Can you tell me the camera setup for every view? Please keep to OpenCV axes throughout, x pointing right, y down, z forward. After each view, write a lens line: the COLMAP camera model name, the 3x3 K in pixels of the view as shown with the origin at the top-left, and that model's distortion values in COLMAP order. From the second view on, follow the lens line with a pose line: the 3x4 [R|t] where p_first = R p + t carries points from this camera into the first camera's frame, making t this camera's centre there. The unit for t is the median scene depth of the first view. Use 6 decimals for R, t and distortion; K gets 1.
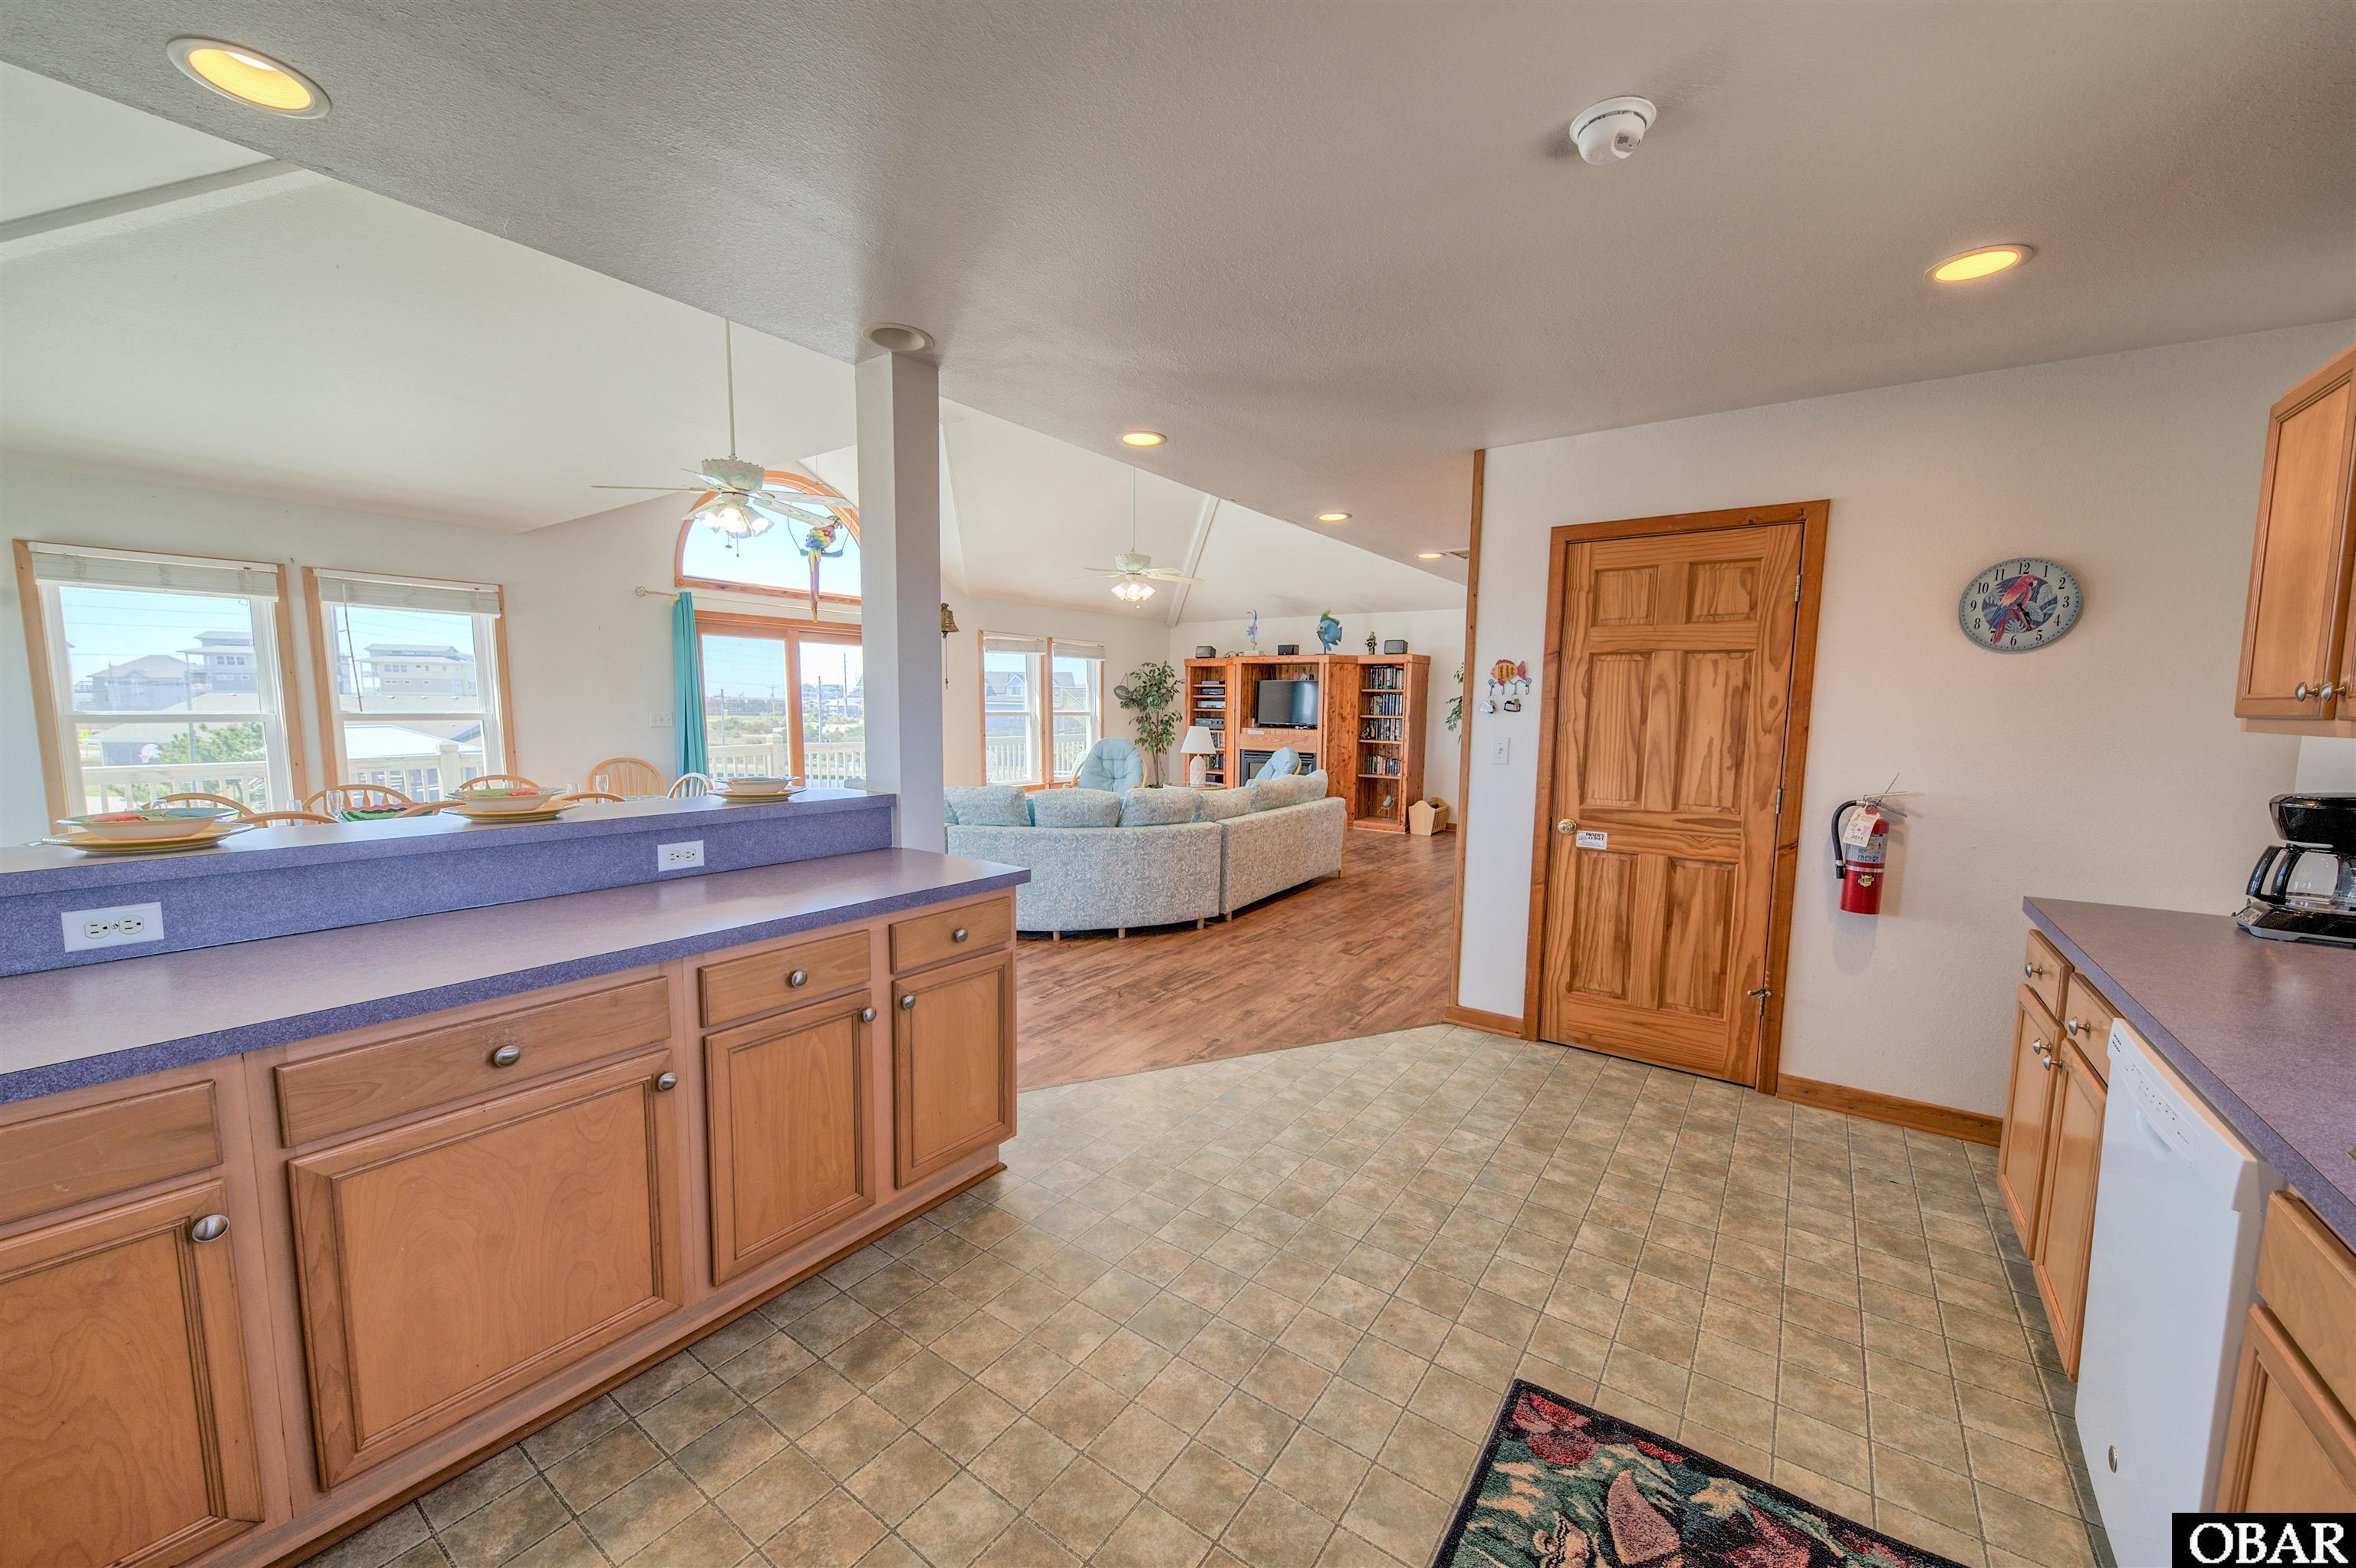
lens RADIAL K [[865.8, 0, 1187.8], [0, 865.8, 796.2], [0, 0, 1]] dist [0.005902, -0.003783]
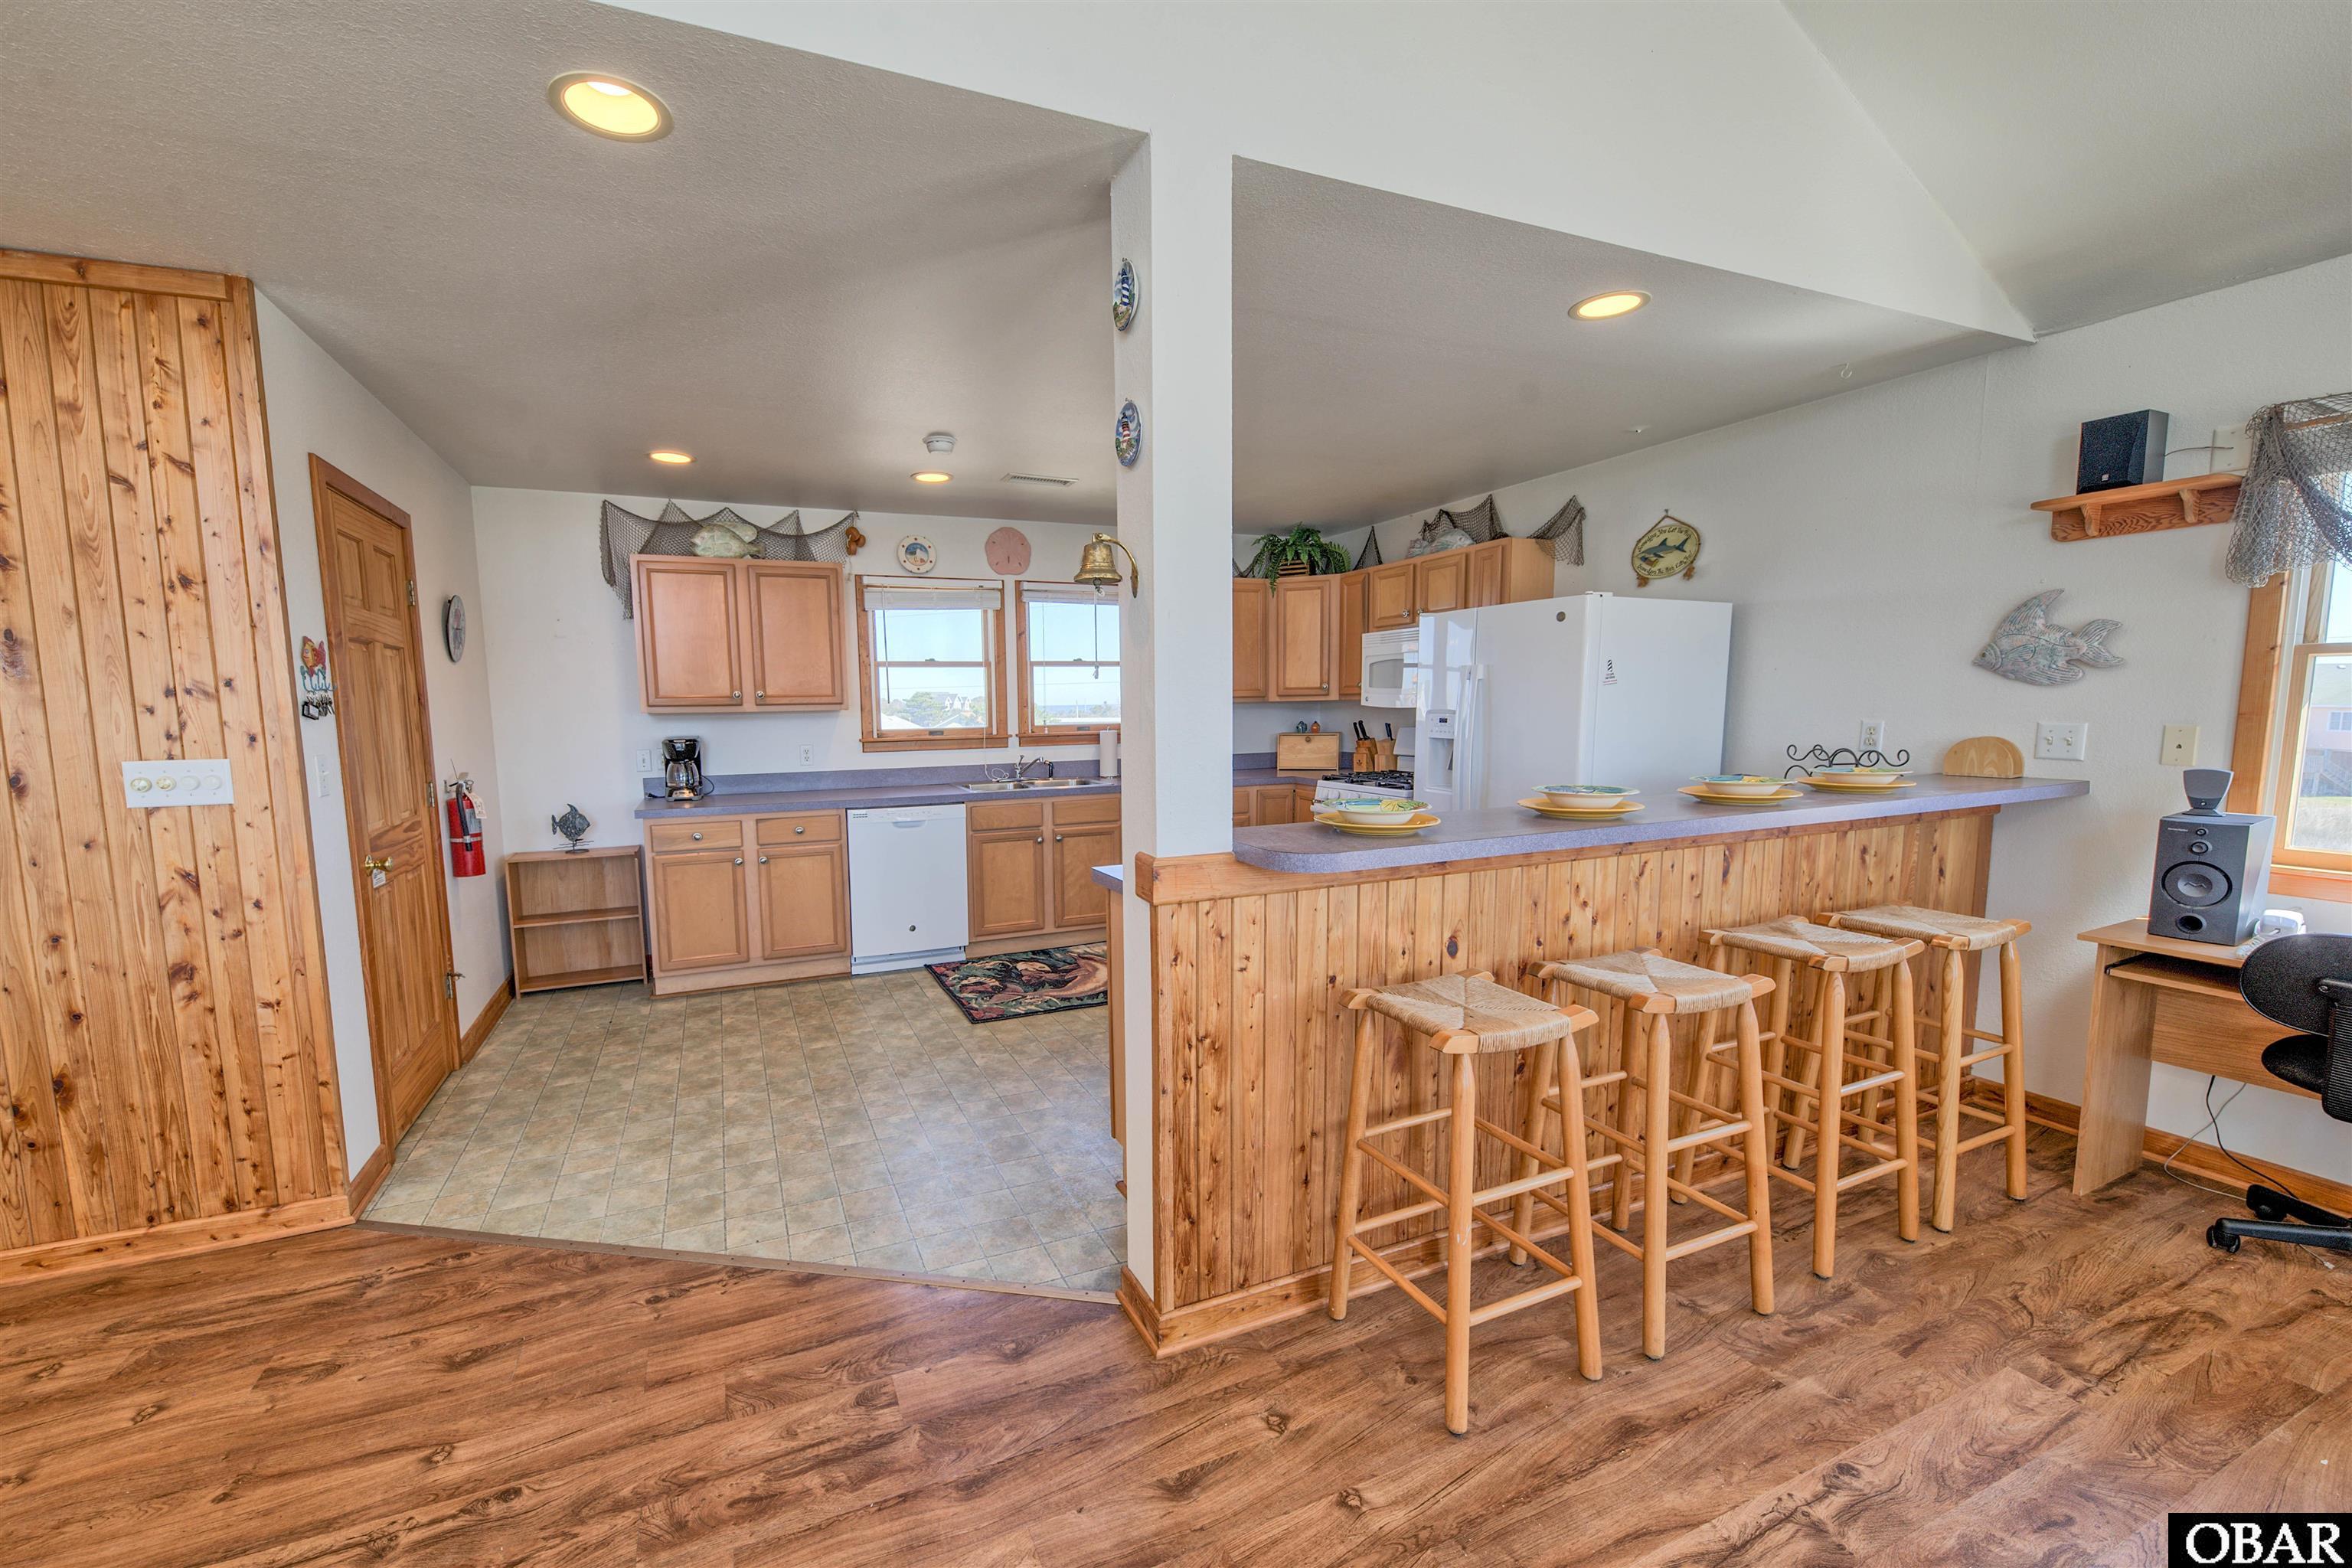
lens RADIAL K [[939.0, 0, 1099.1], [0, 939.0, 798.3], [0, 0, 1]] dist [0.005468, -0.002872]
pose [[-0.846646, -0.053300, 0.529481, -0.455130], [0.062405, 0.978162, 0.198254, -0.123703], [-0.528485, 0.200893, -0.824831, 1.129018]]
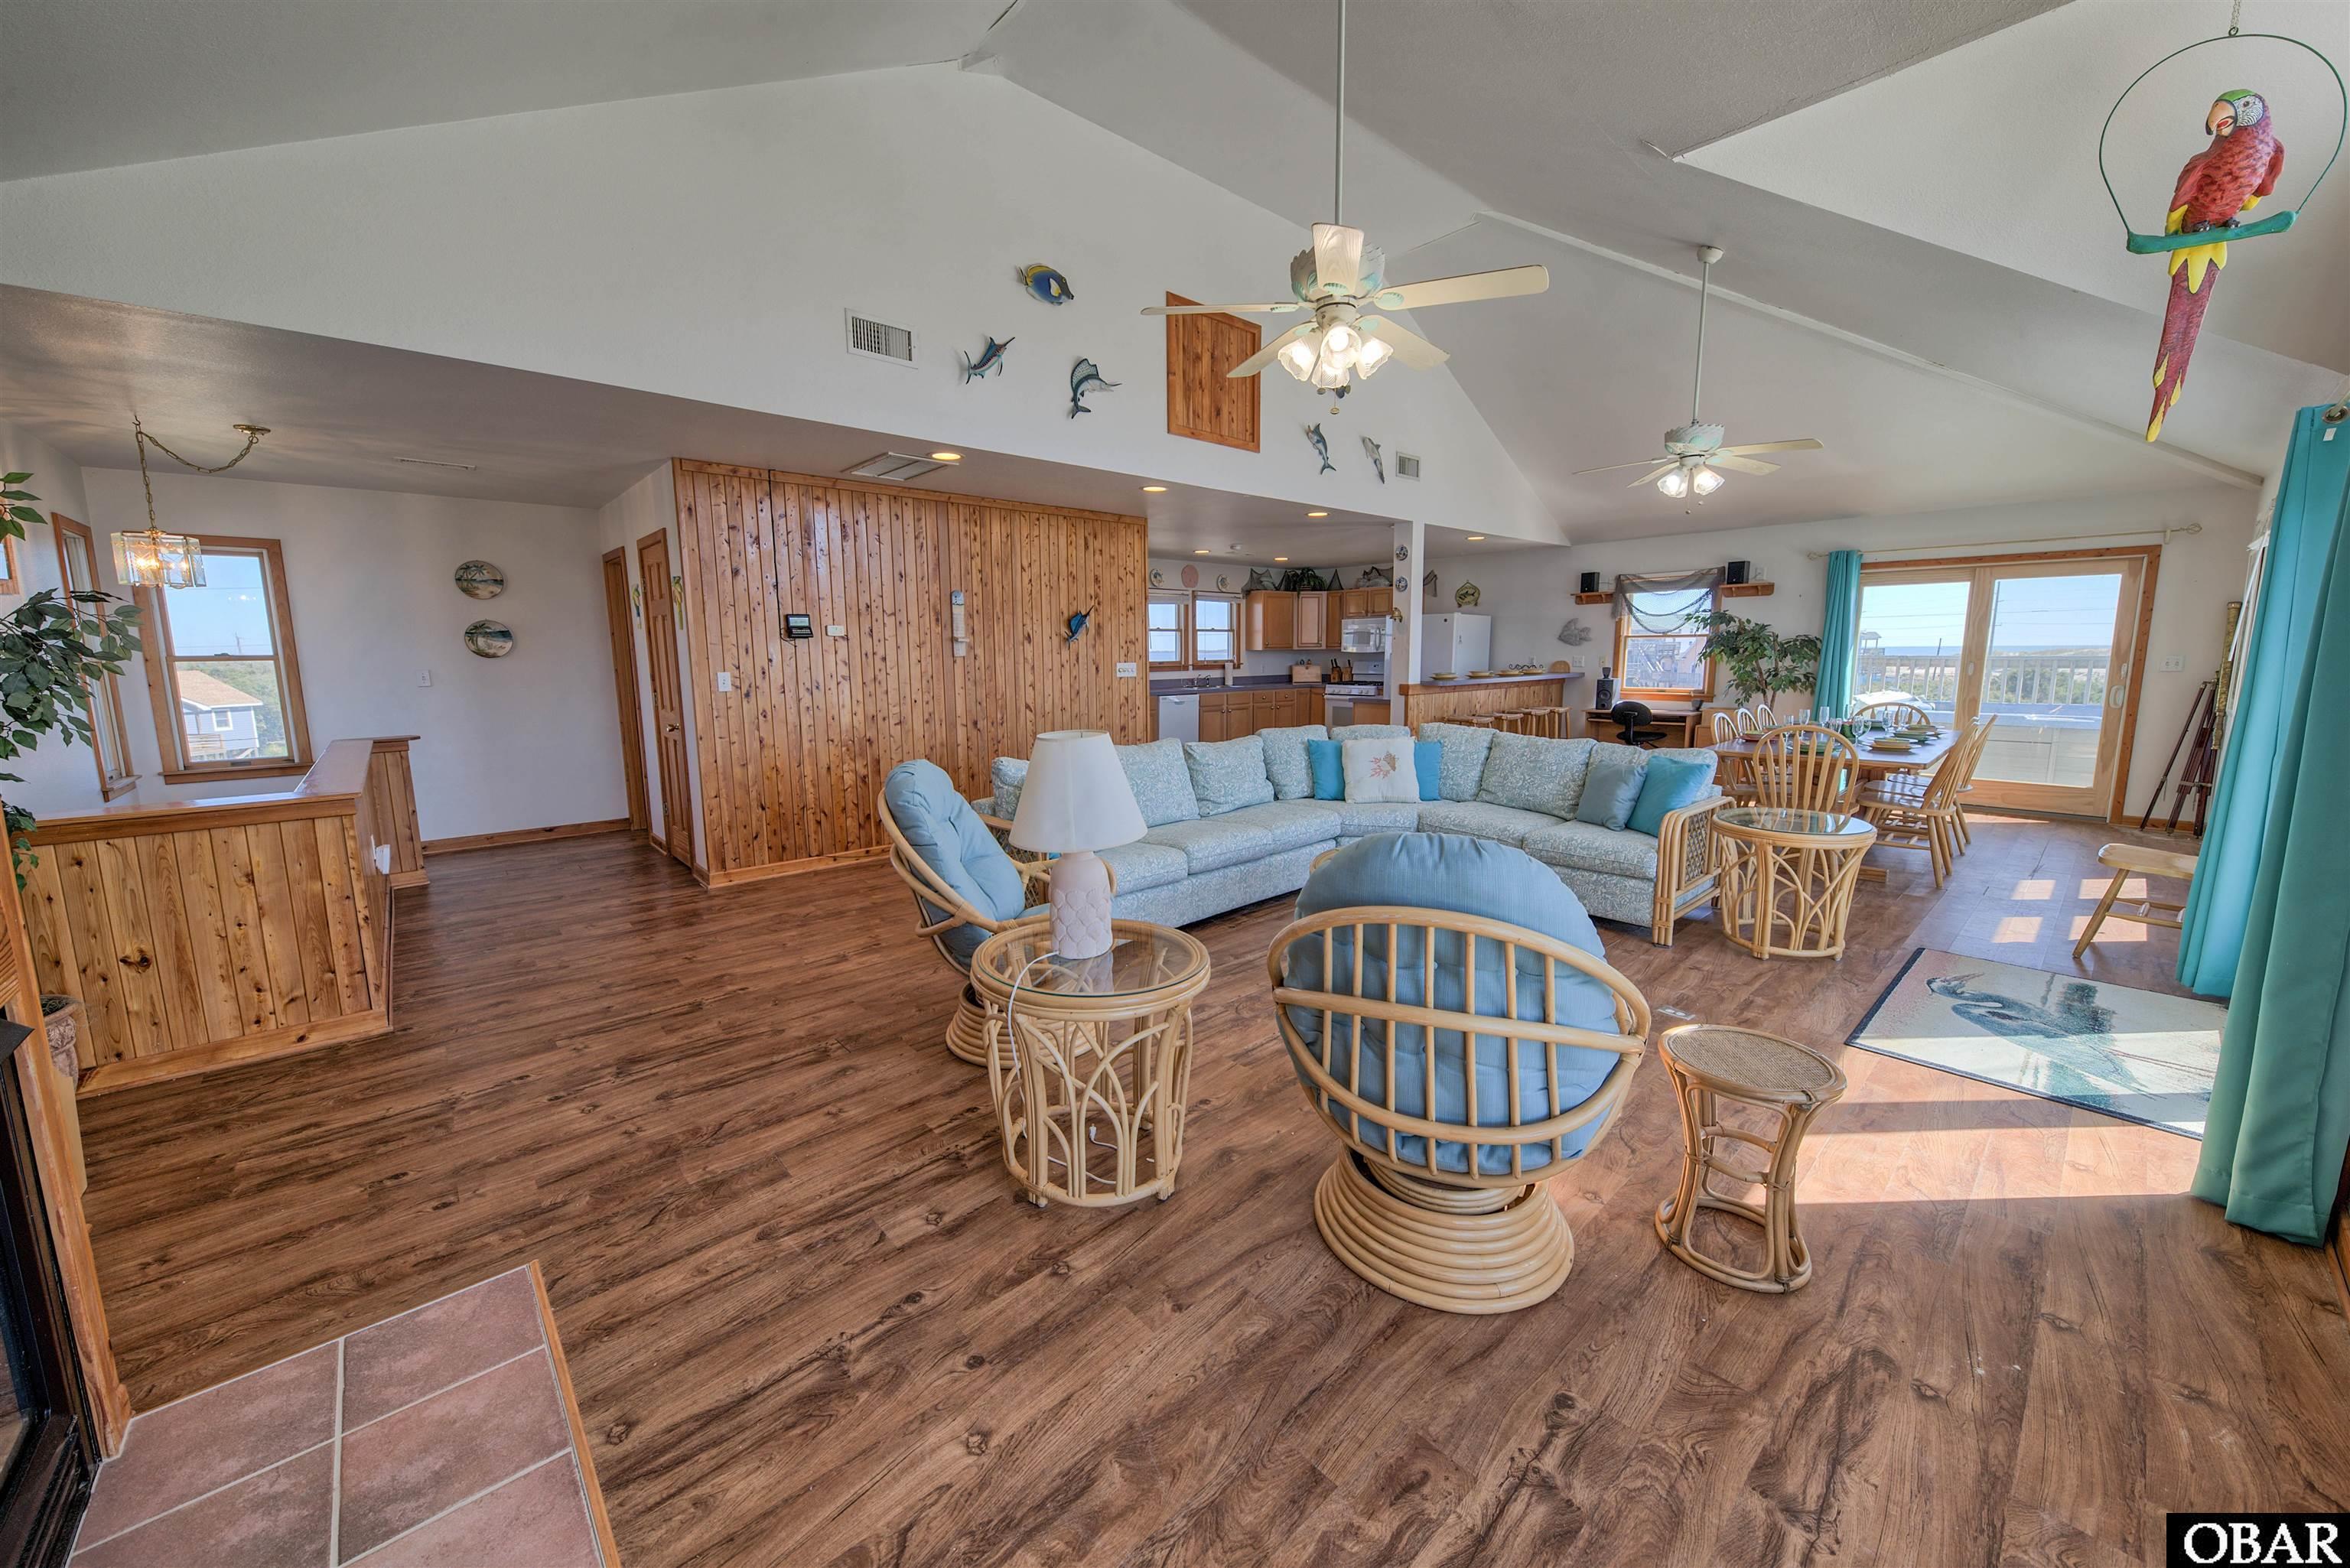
lens RADIAL K [[863.7, 0, 1175.9], [0, 863.7, 774.1], [0, 0, 1]] dist [0.005902, -0.003783]
pose [[-0.975975, -0.034825, 0.215082, -0.155736], [0.020063, 0.968586, 0.247867, -0.278652], [-0.216958, 0.246227, -0.944617, 2.610638]]
